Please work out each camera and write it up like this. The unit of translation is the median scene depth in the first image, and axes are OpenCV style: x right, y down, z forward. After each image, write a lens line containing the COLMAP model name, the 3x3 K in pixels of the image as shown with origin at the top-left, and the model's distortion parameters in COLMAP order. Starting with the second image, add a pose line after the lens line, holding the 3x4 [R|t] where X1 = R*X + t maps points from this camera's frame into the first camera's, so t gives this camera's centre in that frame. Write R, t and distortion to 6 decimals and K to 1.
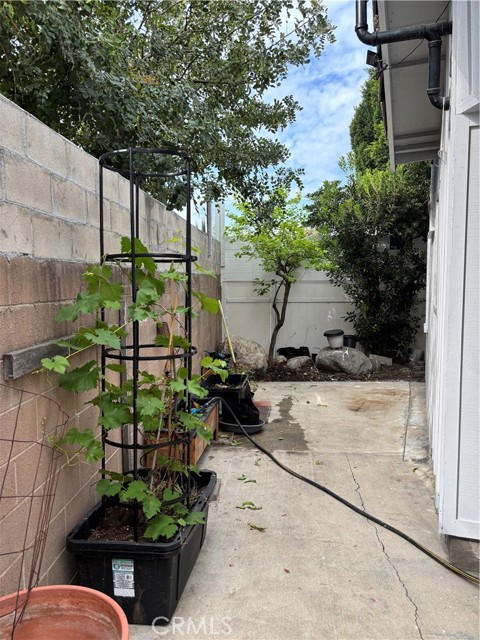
lens RADIAL K [[481.6, 0, 238.4], [0, 481.6, 321.3], [0, 0, 1]] dist [0.040799, -0.028145]
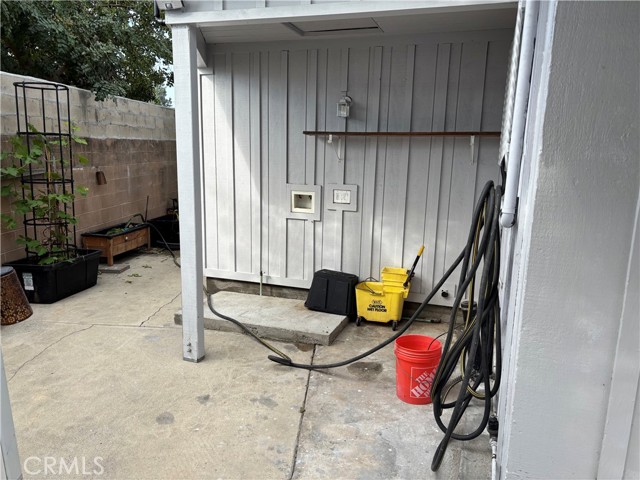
lens RADIAL K [[481.6, 0, 316.1], [0, 481.6, 241.9], [0, 0, 1]] dist [0.040799, -0.028145]
pose [[0.999723, 0.023073, 0.004666, 0.979839], [-0.023448, 0.993612, 0.110387, 0.067282], [-0.002089, -0.110466, 0.993878, -1.097791]]
